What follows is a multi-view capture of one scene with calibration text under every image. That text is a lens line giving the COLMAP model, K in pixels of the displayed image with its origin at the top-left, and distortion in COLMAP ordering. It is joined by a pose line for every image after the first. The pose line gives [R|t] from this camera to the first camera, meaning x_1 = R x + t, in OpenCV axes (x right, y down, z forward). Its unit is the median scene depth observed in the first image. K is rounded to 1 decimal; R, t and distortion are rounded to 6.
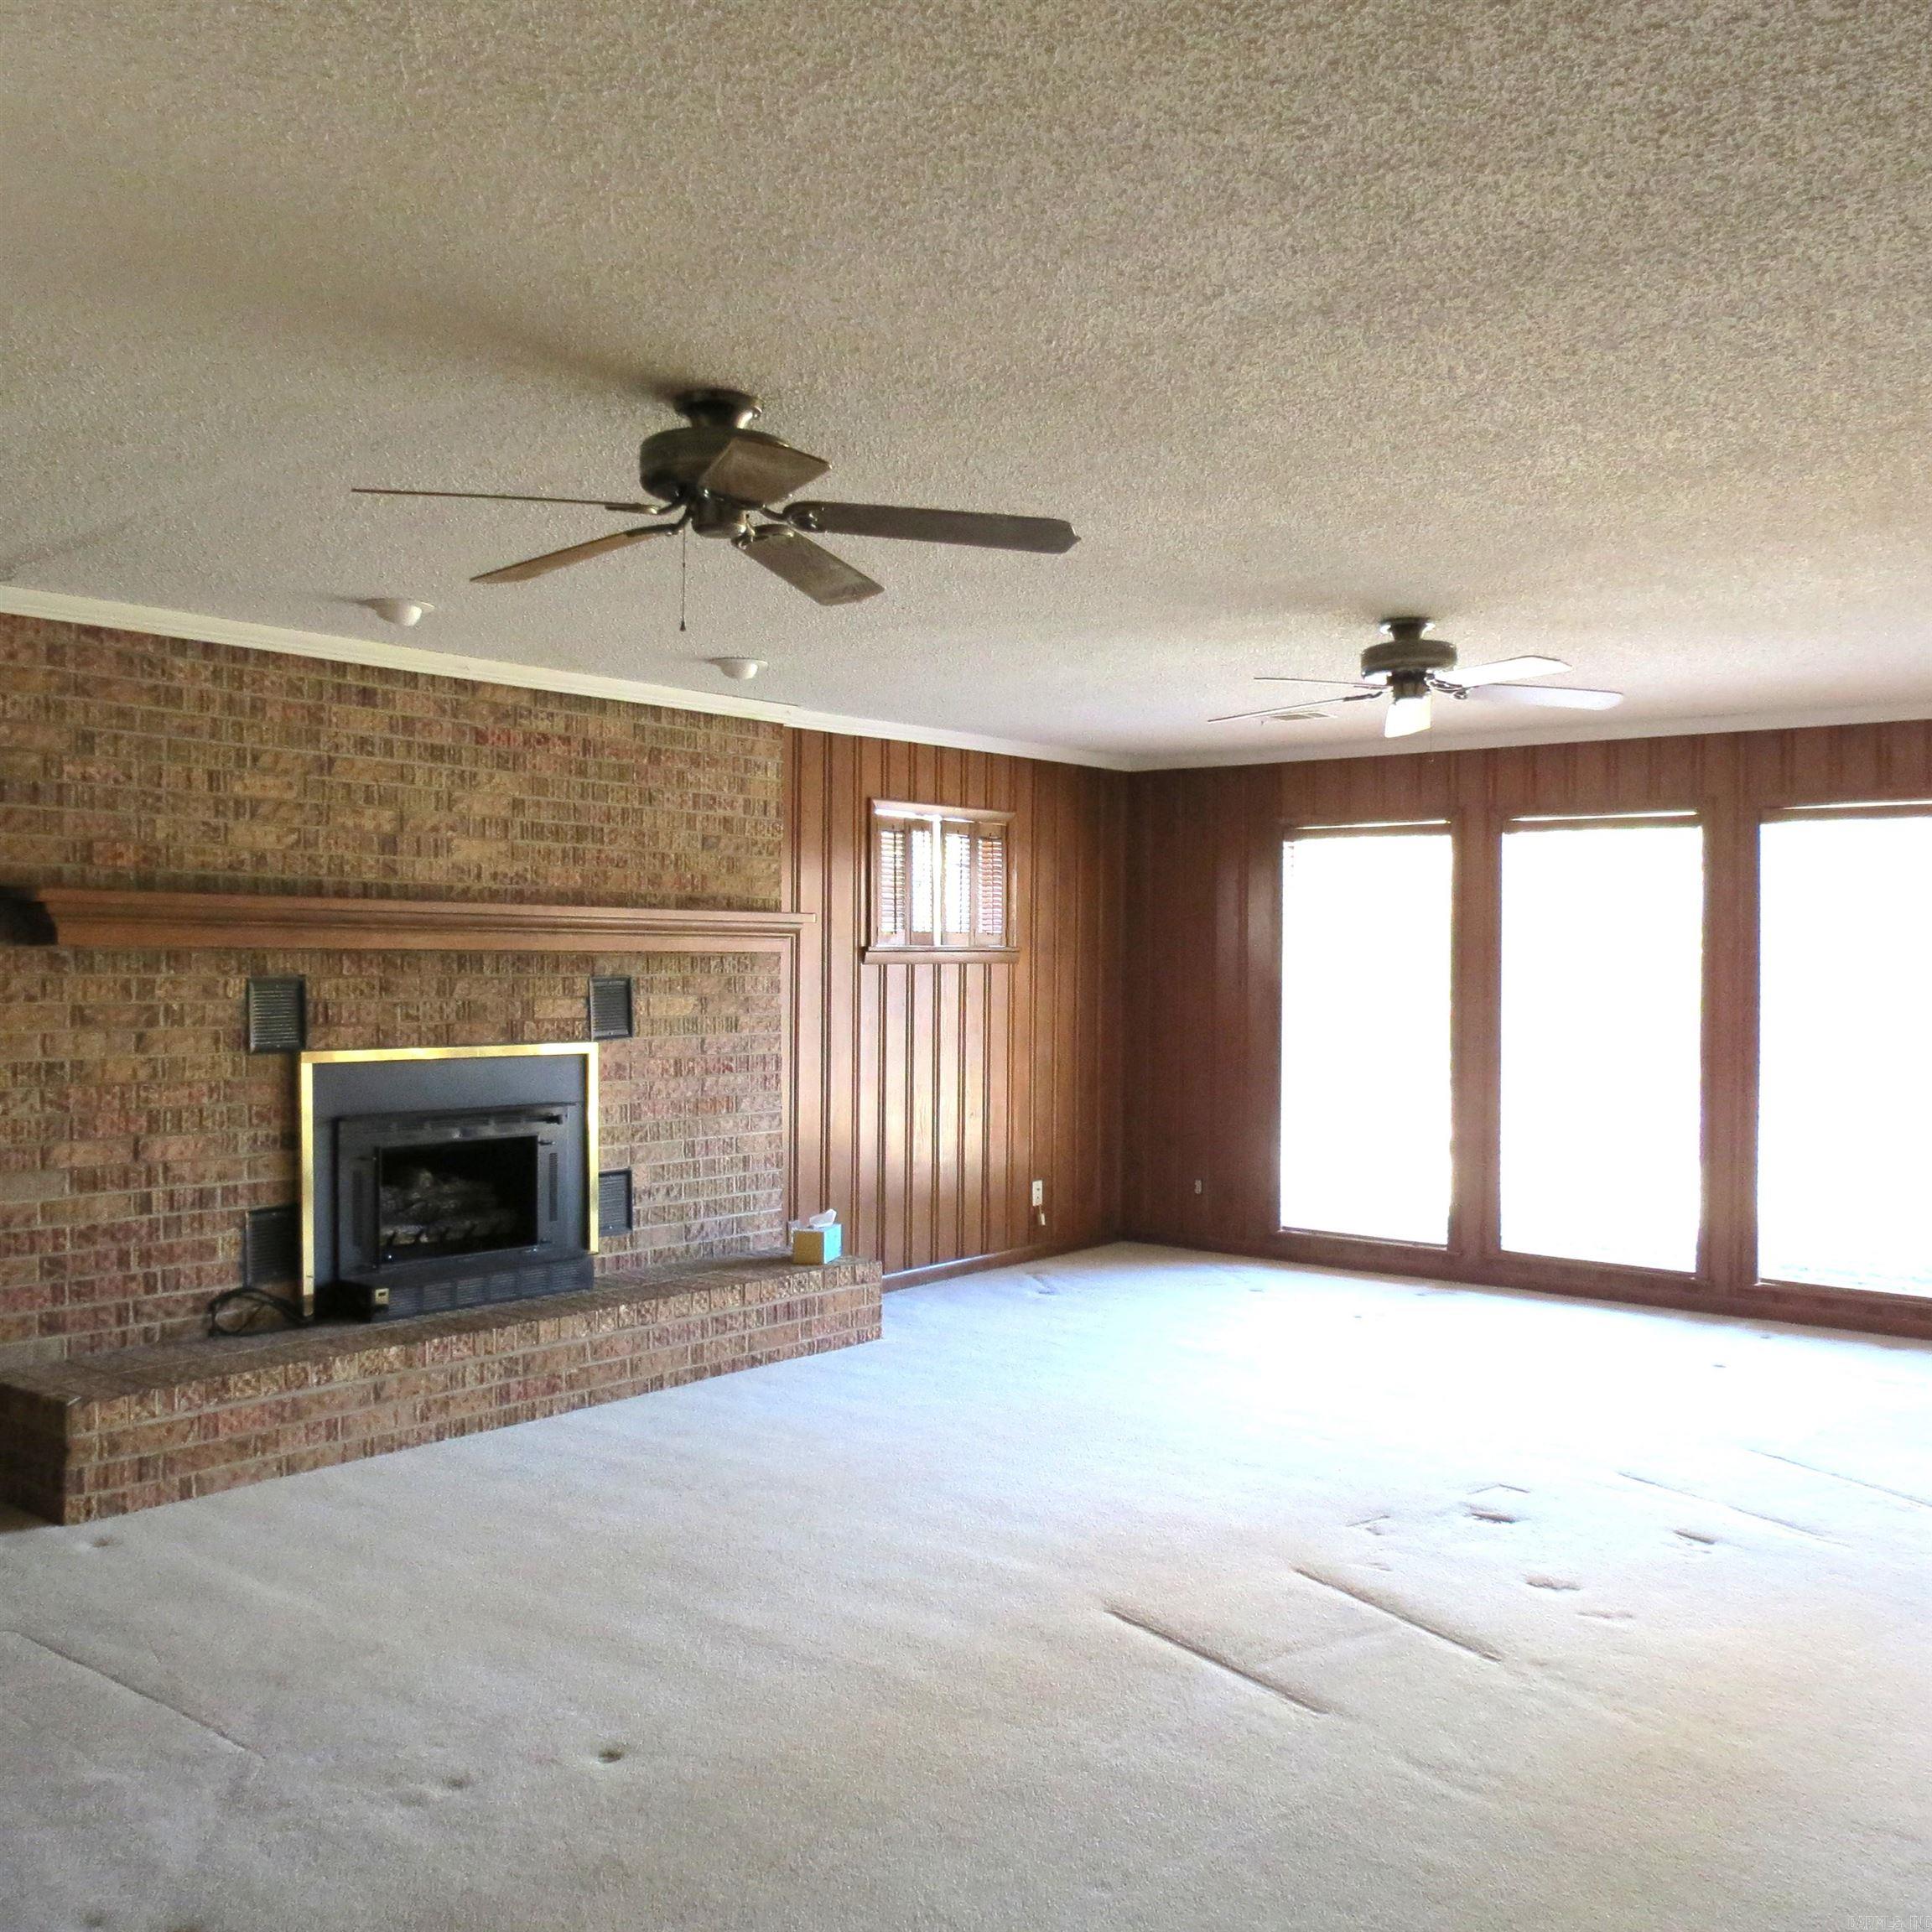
lens RADIAL K [[1827.1, 0, 969.1], [0, 1827.1, 973.2], [0, 0, 1]] dist [-0.037307, 0.013723]
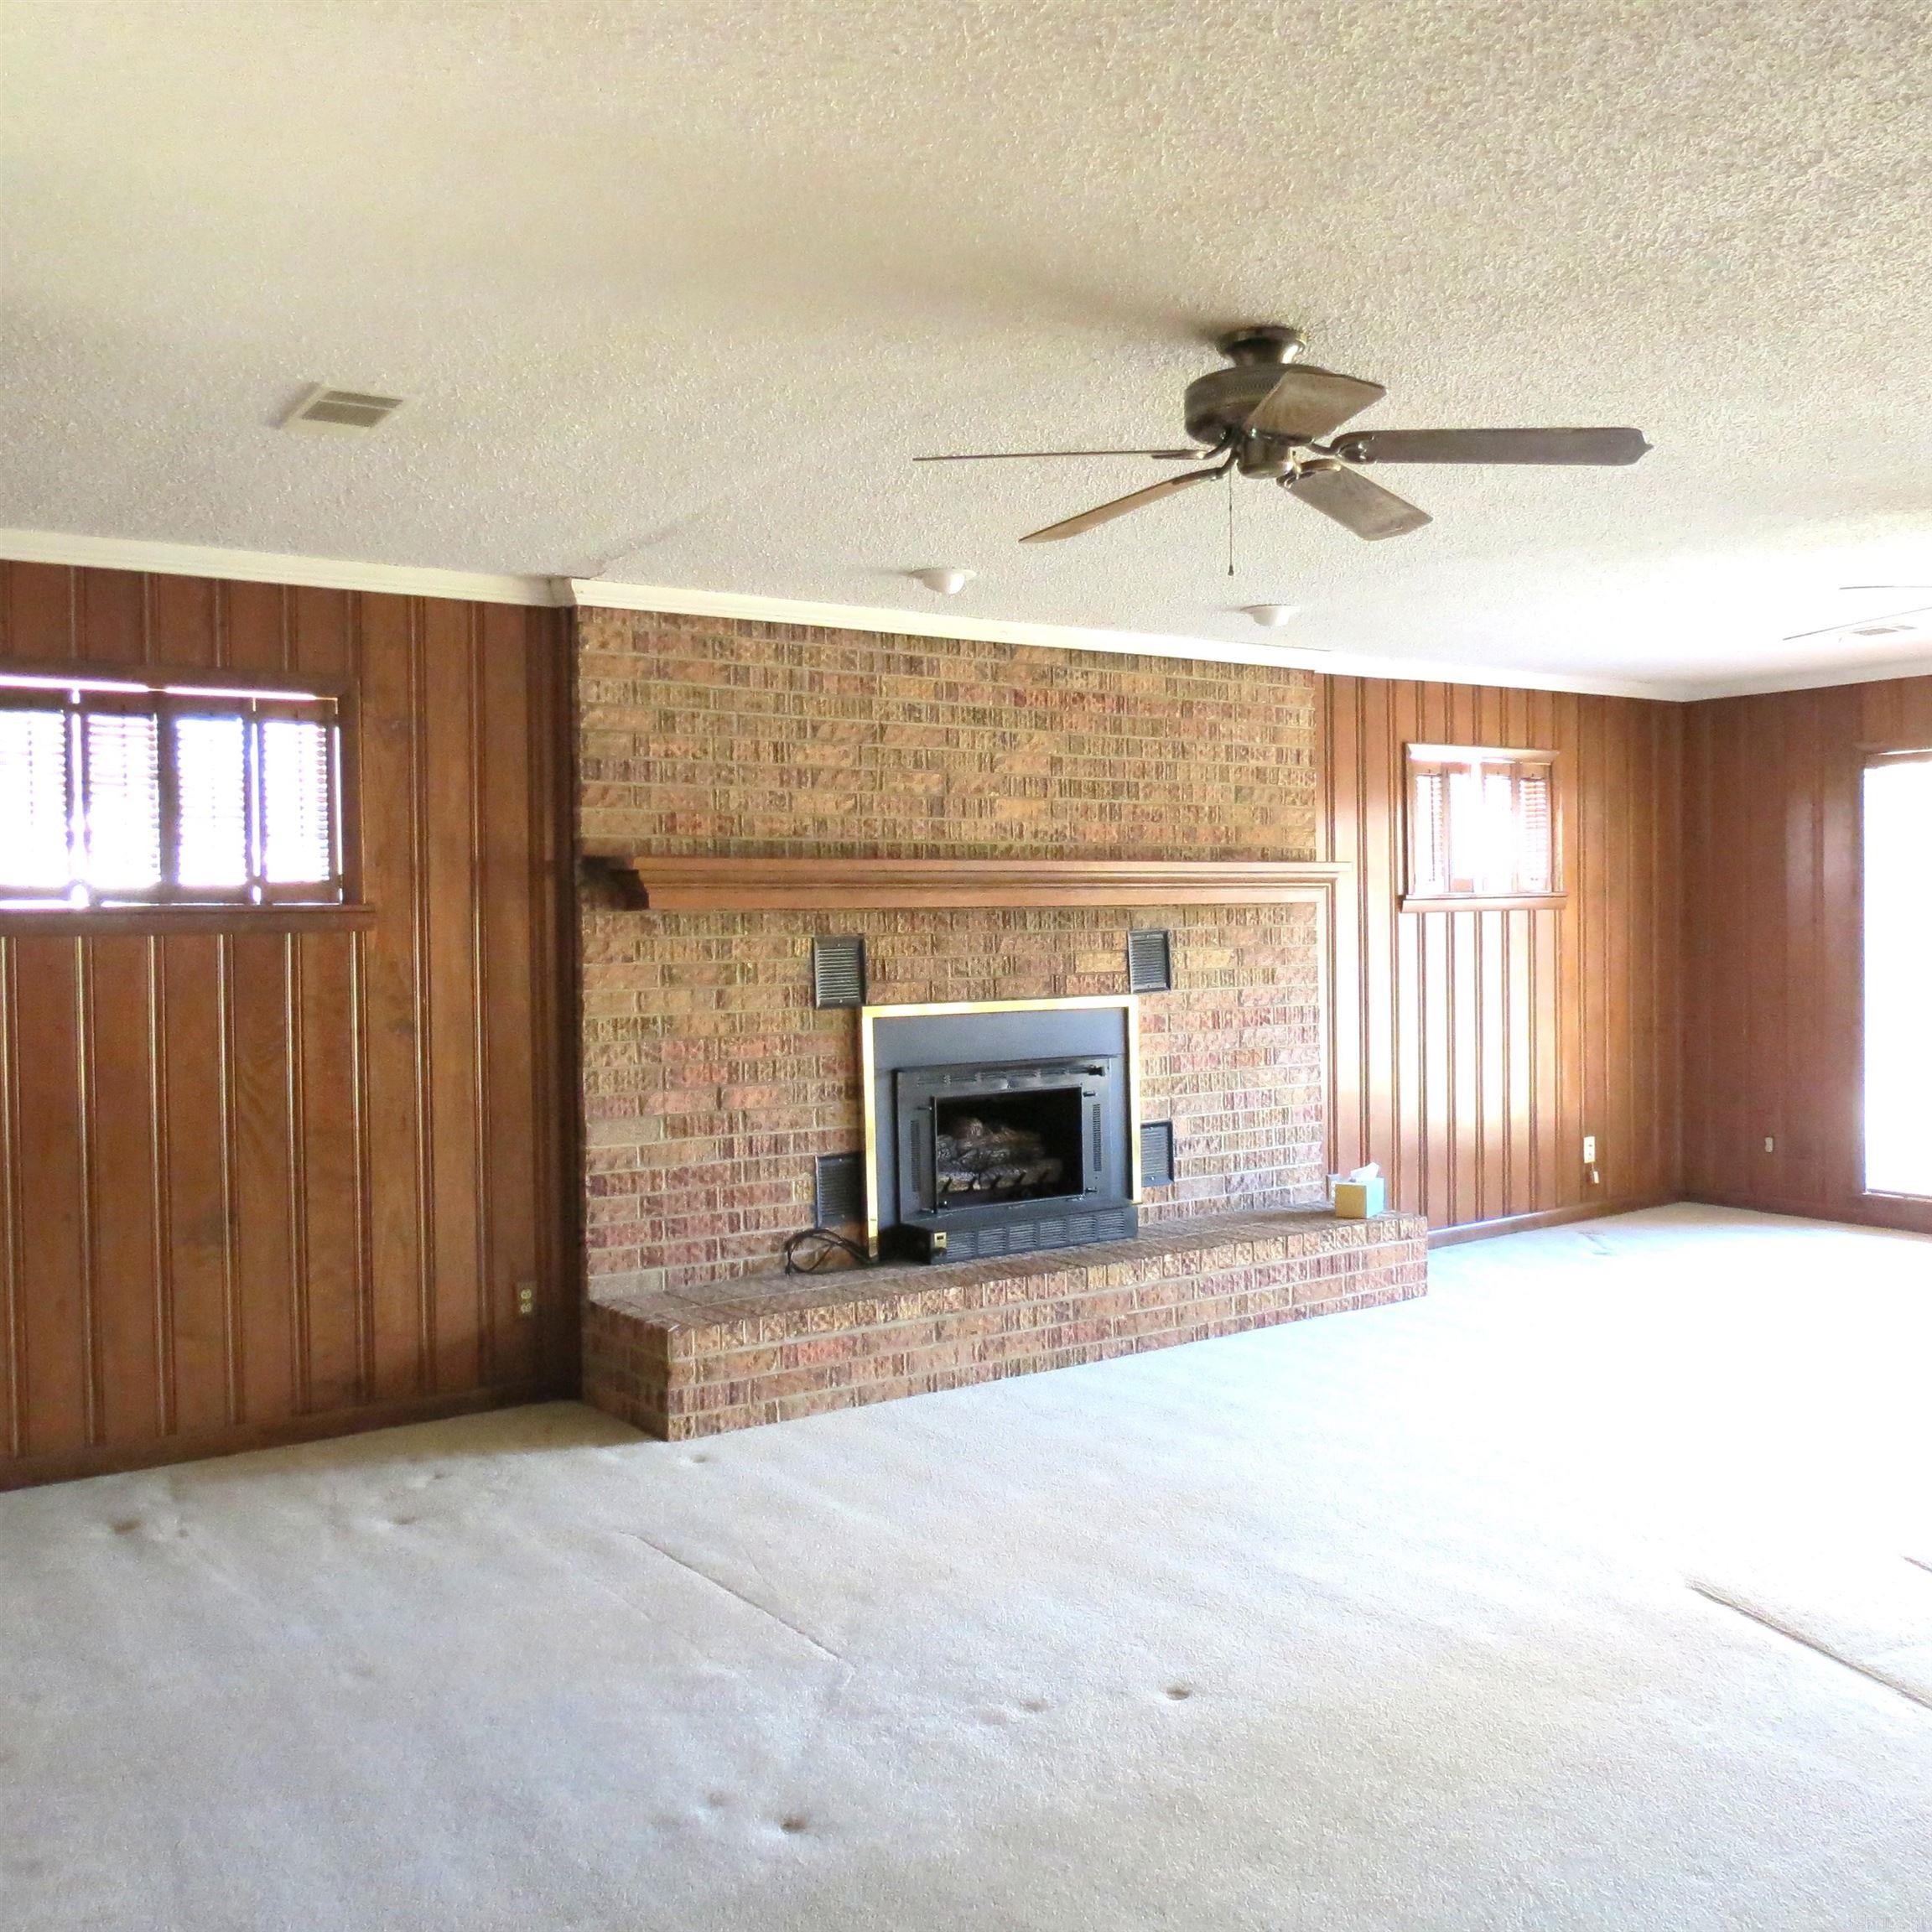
lens RADIAL K [[1827.1, 0, 969.1], [0, 1827.1, 973.2], [0, 0, 1]] dist [-0.037307, 0.013723]
pose [[0.960870, -0.014320, -0.276628, -0.014571], [0.020641, 0.999588, 0.019952, 0.004015], [0.276229, -0.024881, 0.960770, 0.001176]]
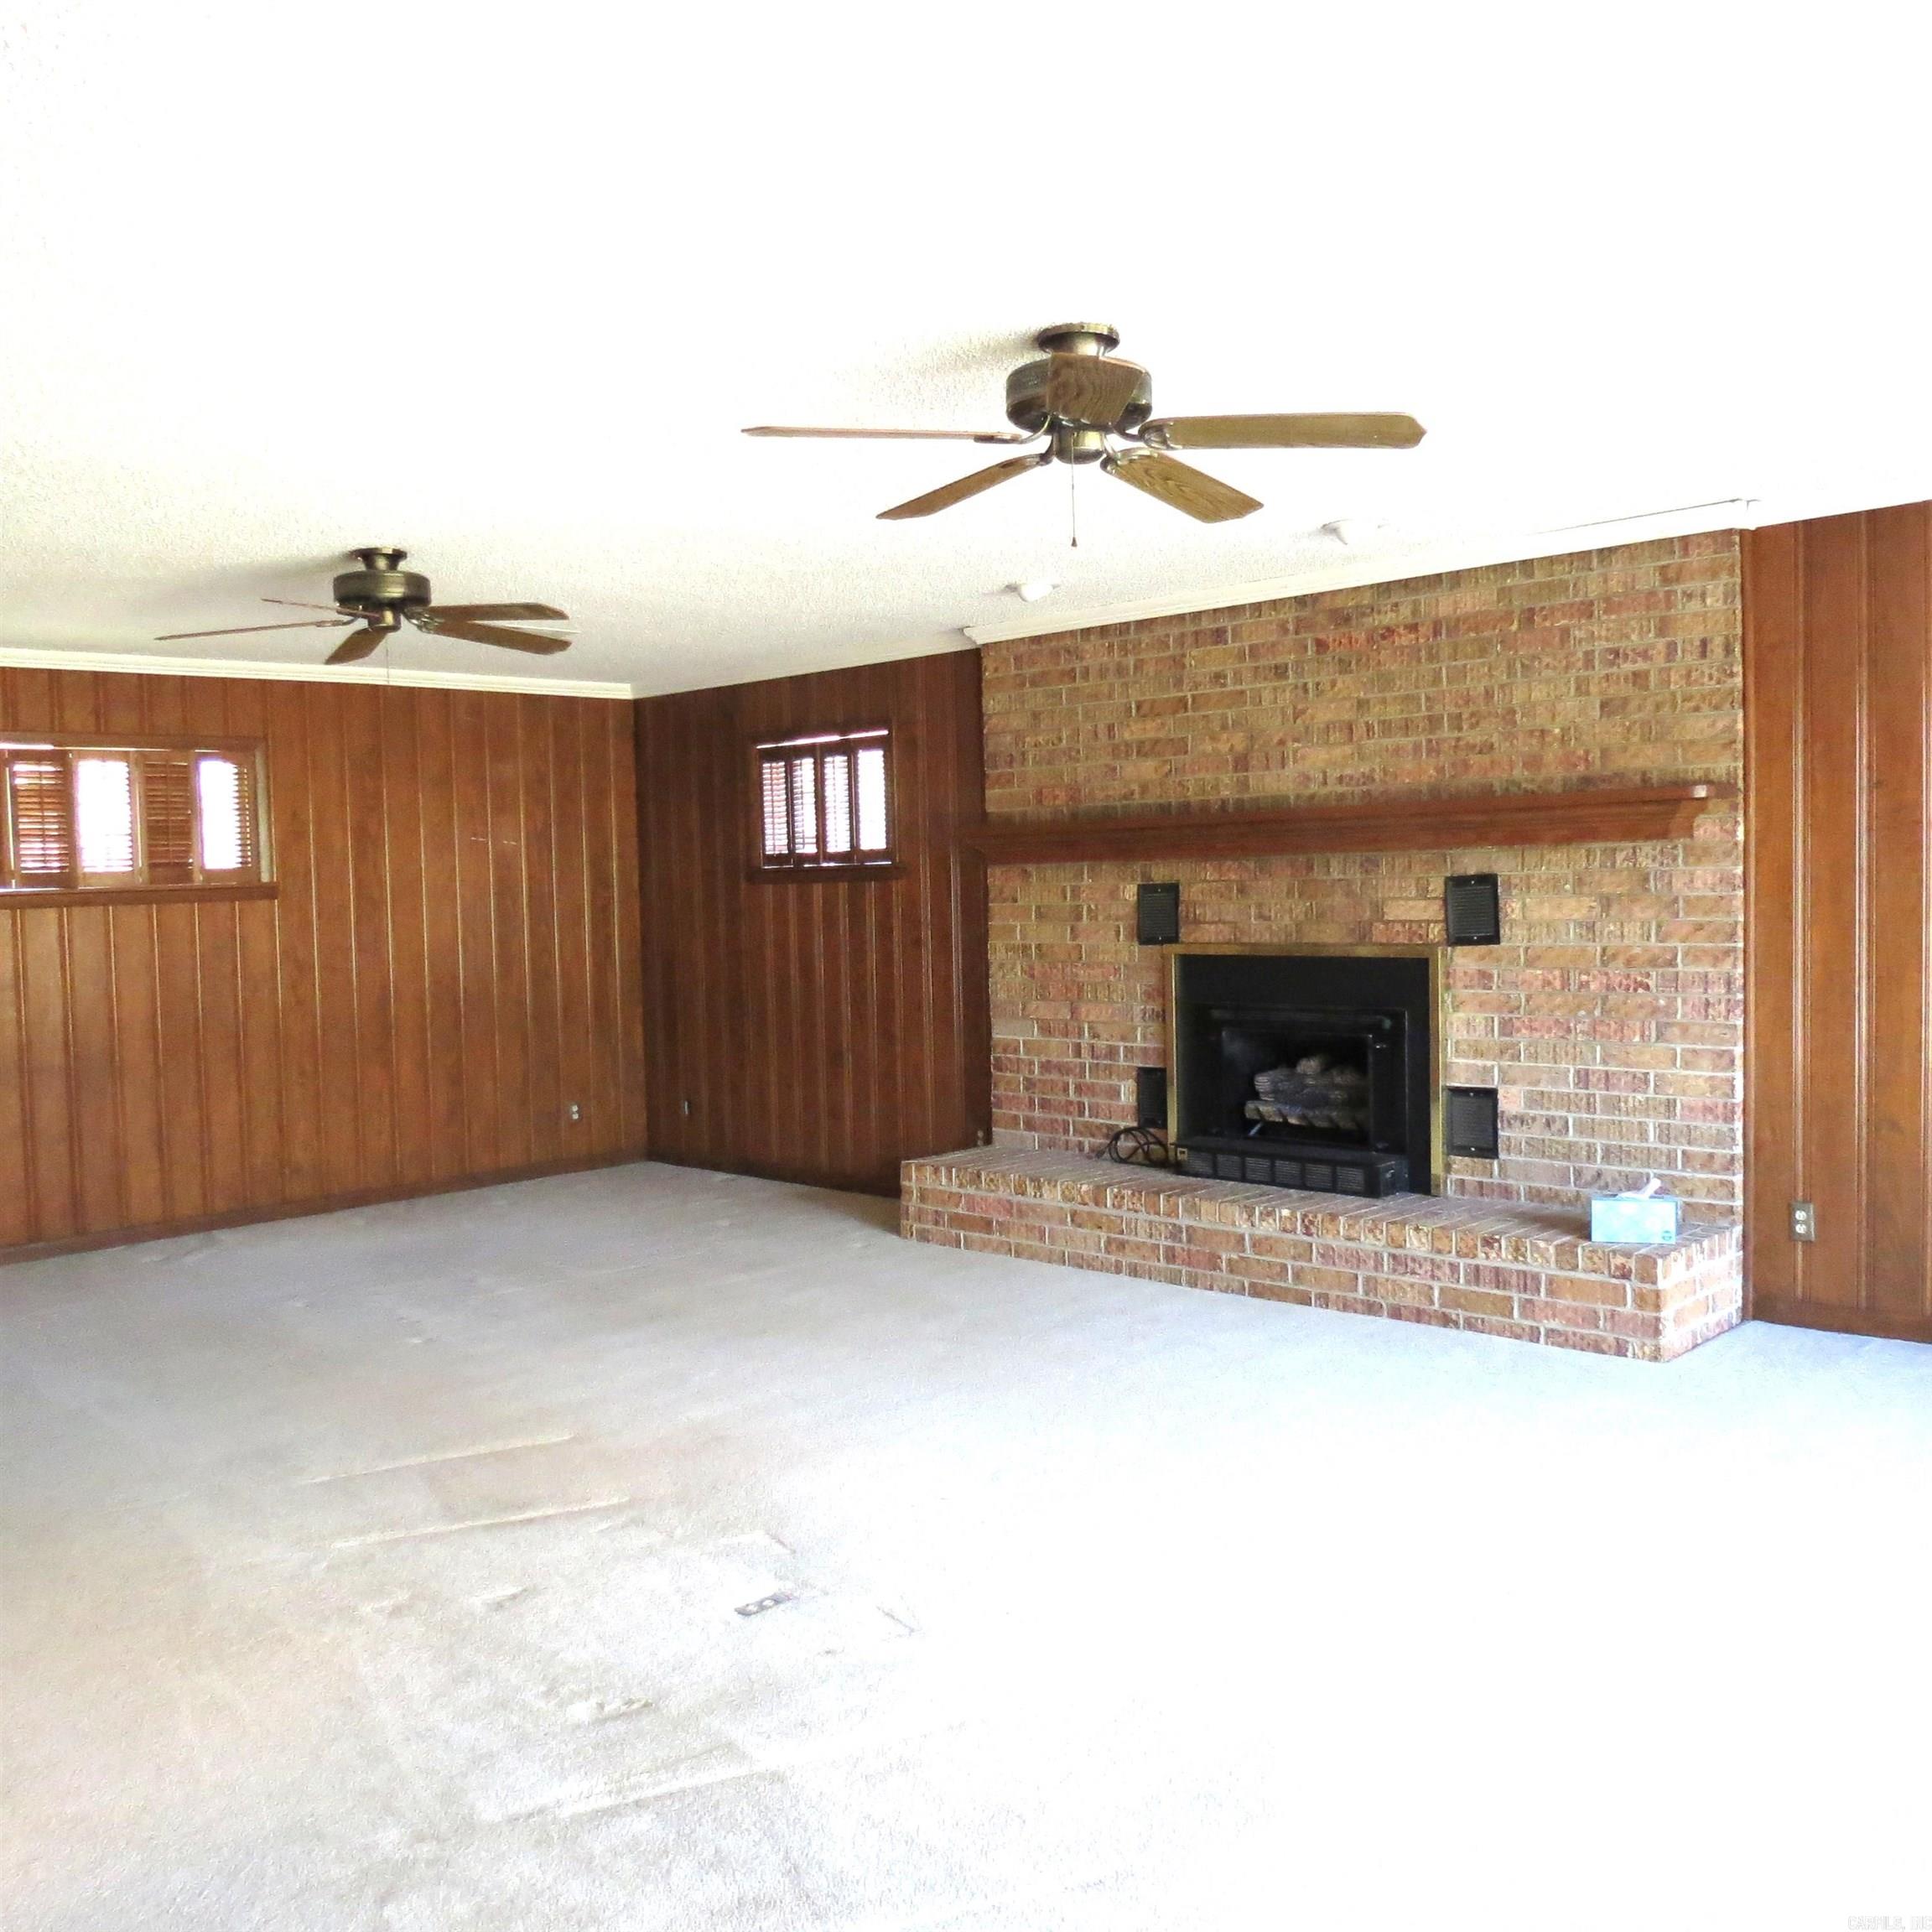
lens RADIAL K [[1827.1, 0, 969.1], [0, 1827.1, 973.2], [0, 0, 1]] dist [-0.037307, 0.013723]
pose [[-0.085686, 0.047282, -0.995200, 0.850859], [0.023431, 0.998693, 0.045431, 0.003997], [0.996047, -0.019426, -0.086682, 0.960263]]
